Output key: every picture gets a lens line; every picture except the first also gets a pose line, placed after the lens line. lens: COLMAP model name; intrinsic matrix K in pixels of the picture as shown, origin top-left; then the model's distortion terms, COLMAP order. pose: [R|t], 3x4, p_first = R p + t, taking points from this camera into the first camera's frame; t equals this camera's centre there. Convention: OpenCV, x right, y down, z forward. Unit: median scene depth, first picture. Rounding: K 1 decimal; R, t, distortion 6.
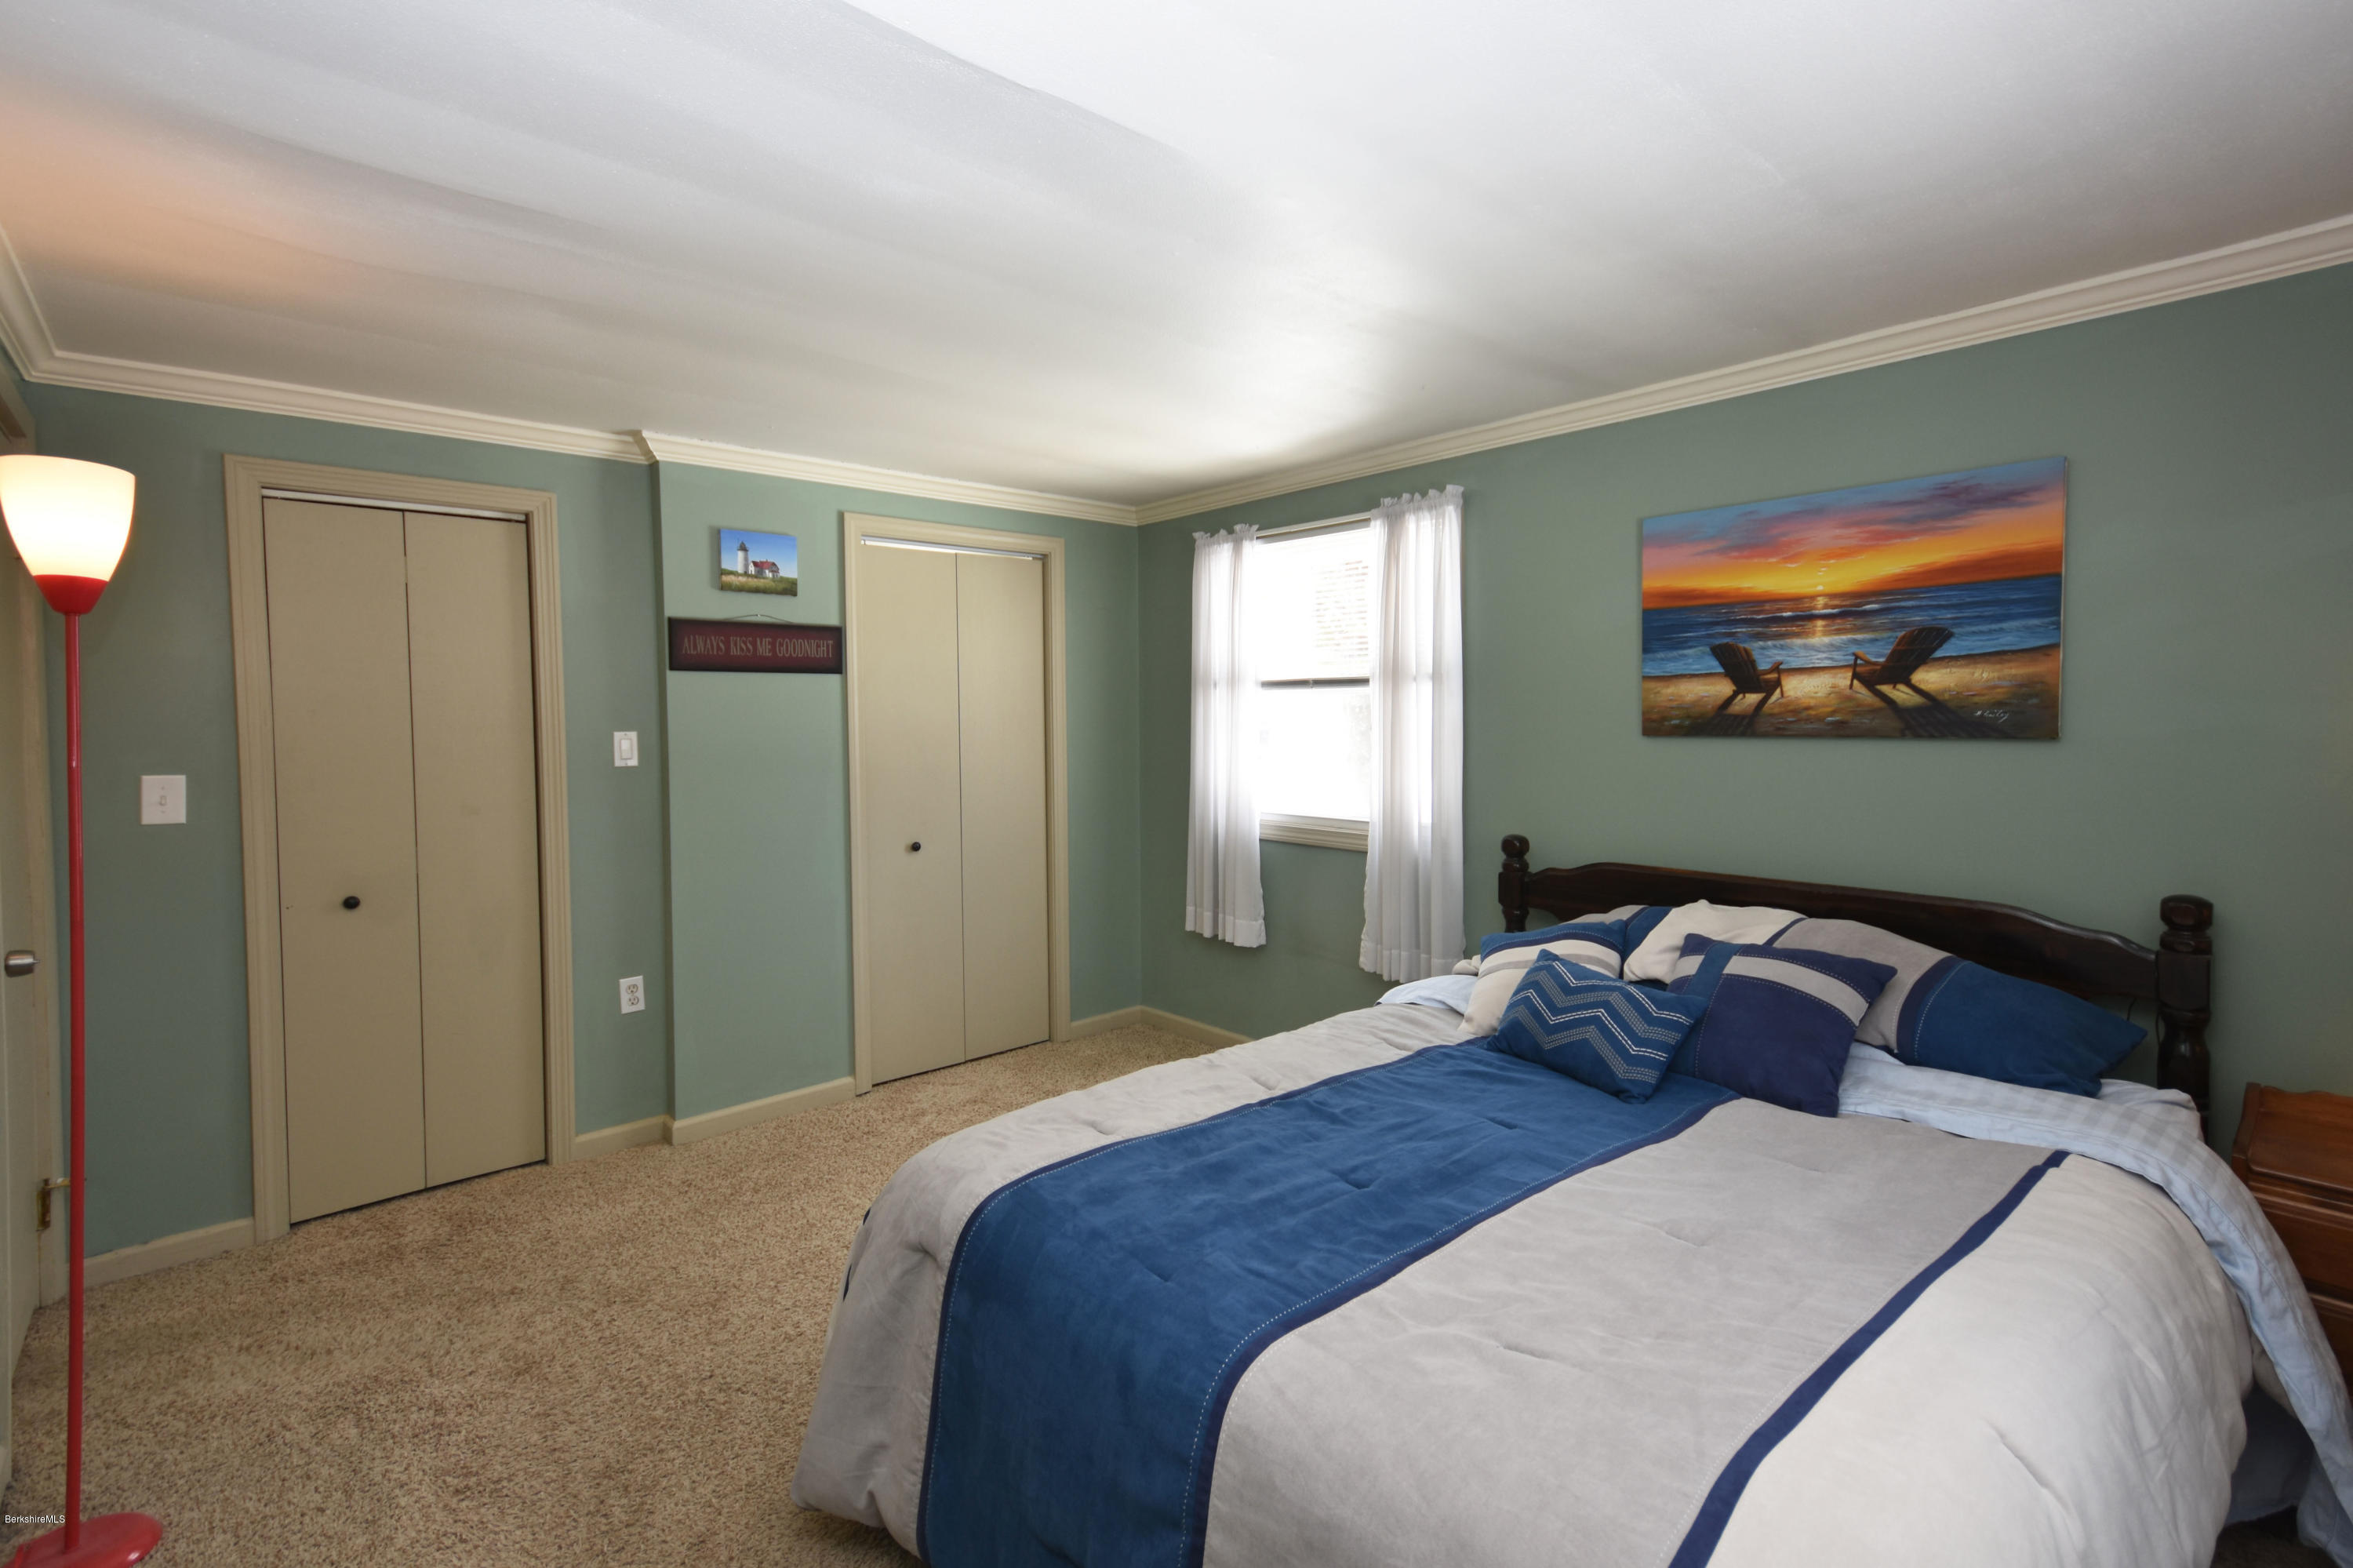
lens RADIAL K [[1071.2, 0, 1183.9], [0, 1071.2, 735.0], [0, 0, 1]] dist [0.001197, 0.009295]
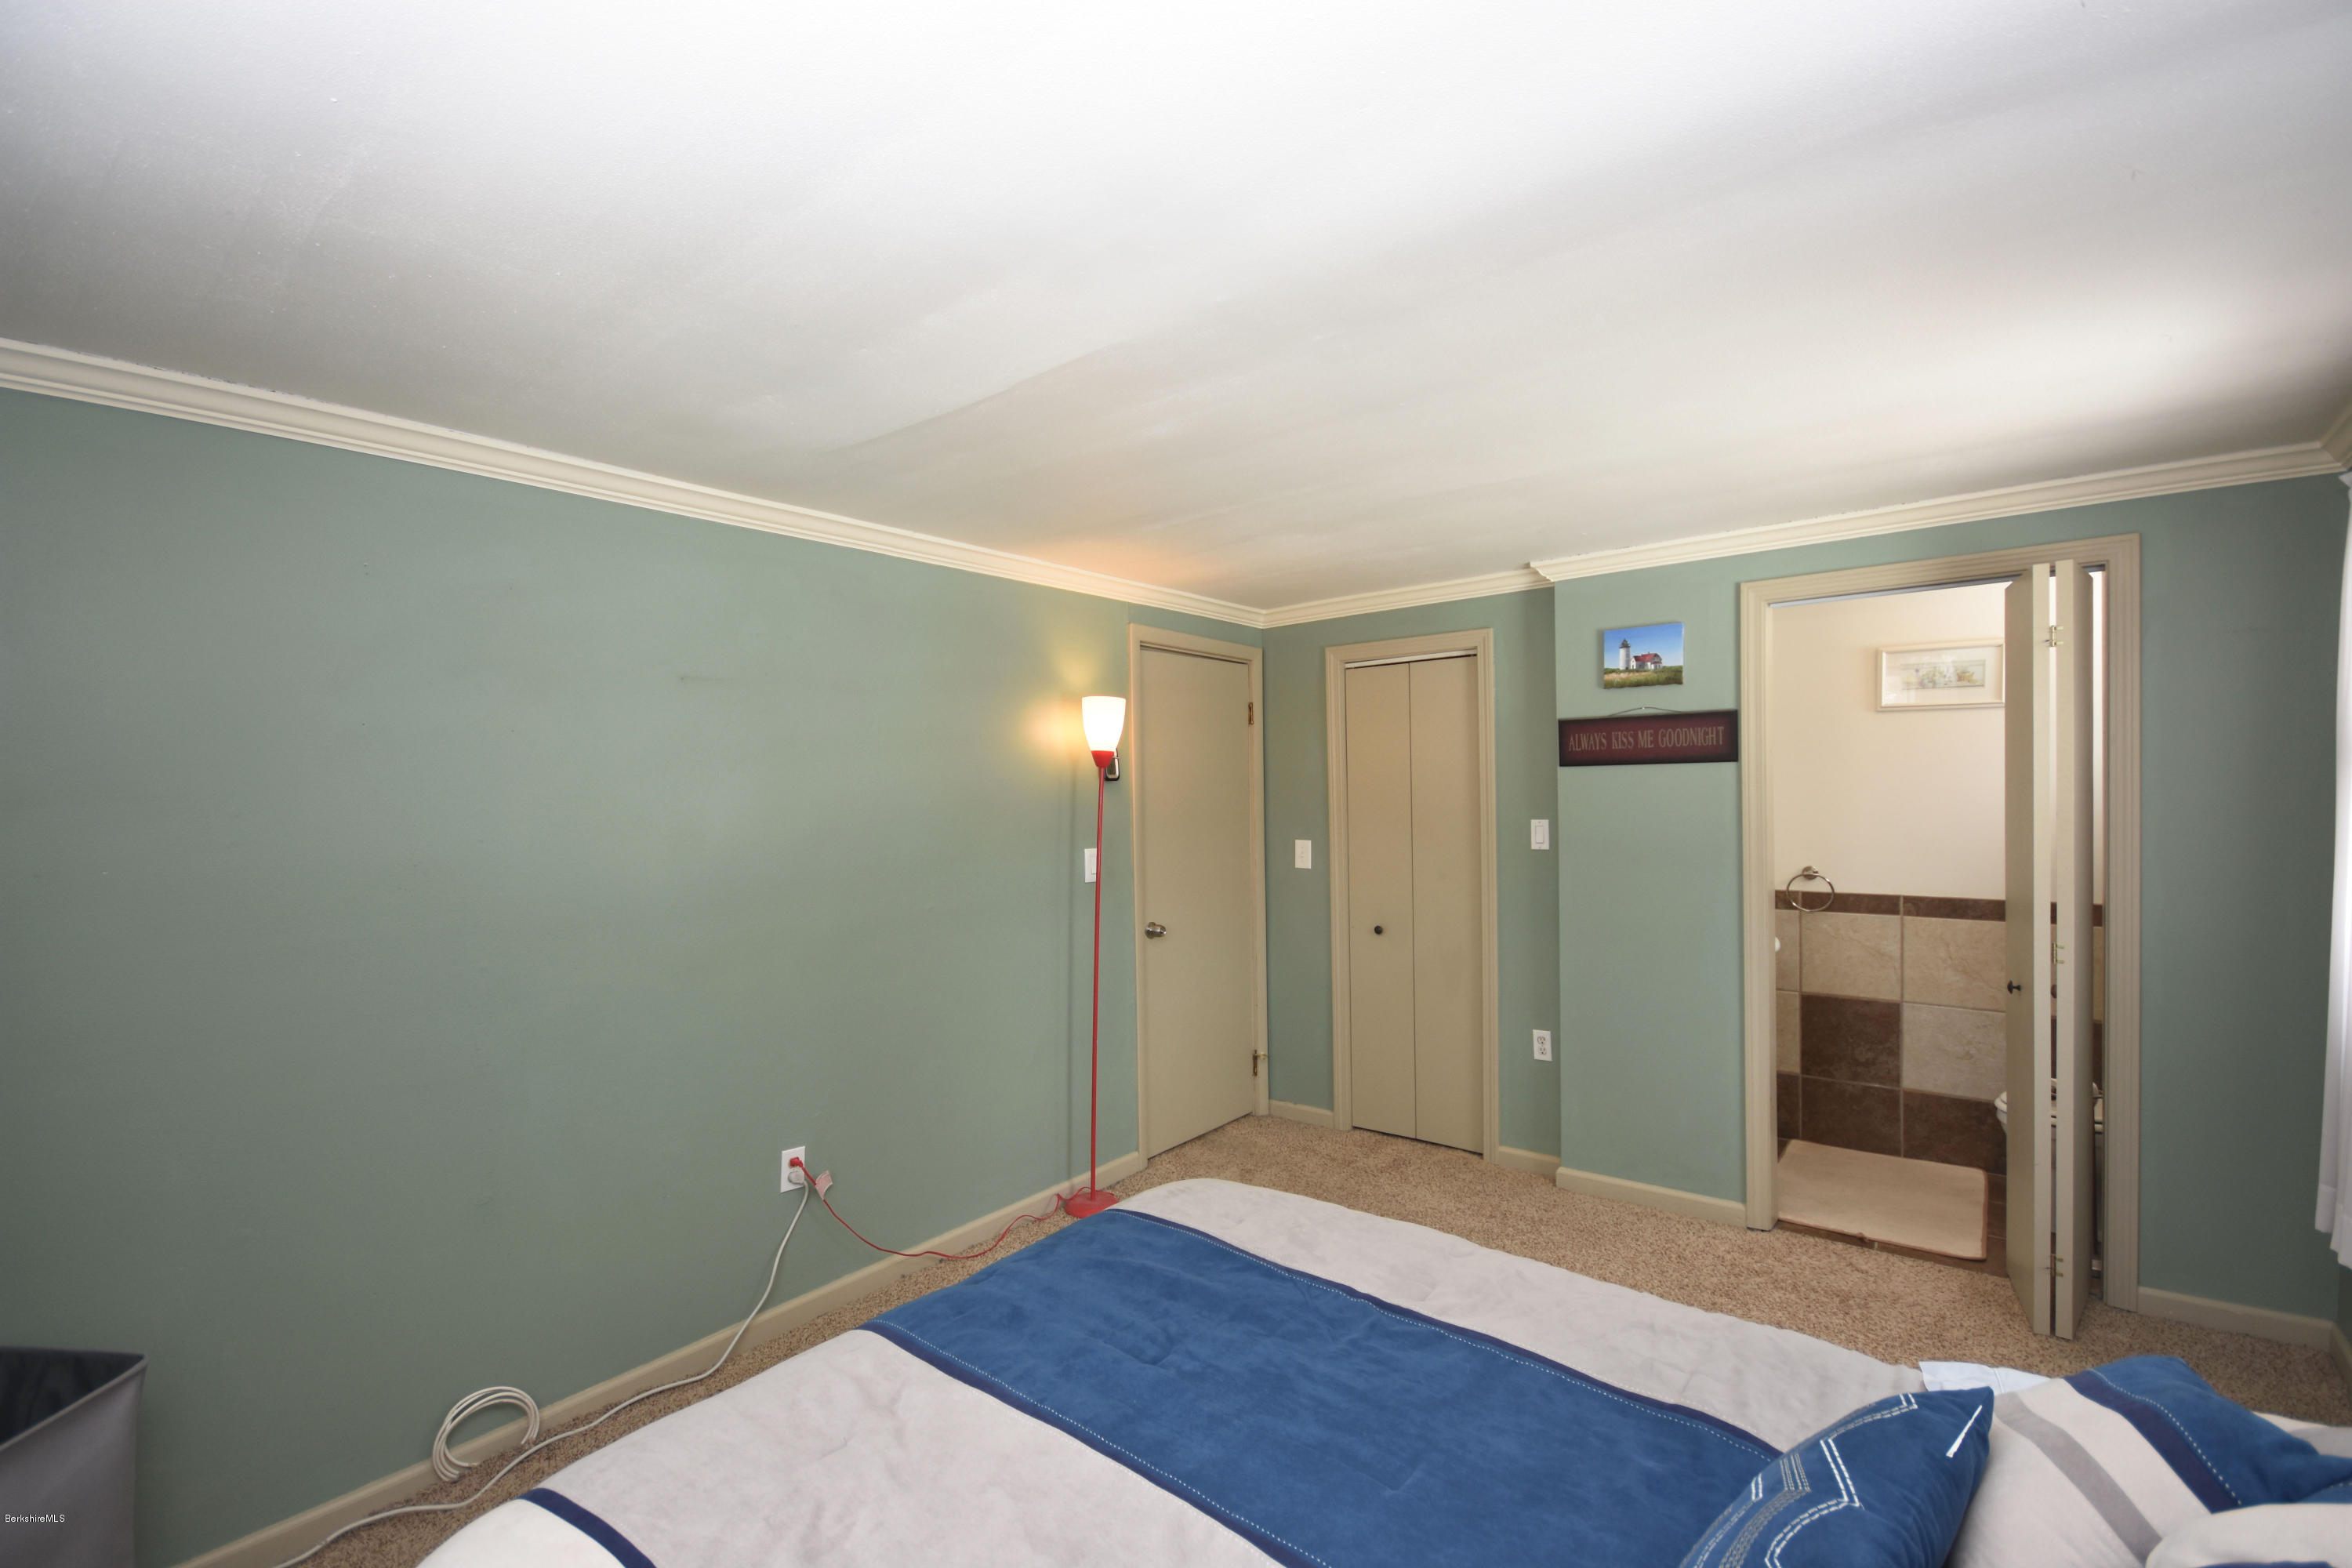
lens RADIAL K [[1018.9, 0, 1169.1], [0, 1018.9, 801.4], [0, 0, 1]] dist [0.002935, 0.000187]
pose [[0.155481, 0.016366, -0.987703, 0.506596], [0.002609, 0.999852, 0.016977, -0.042552], [0.987835, -0.005216, 0.155416, 0.422202]]
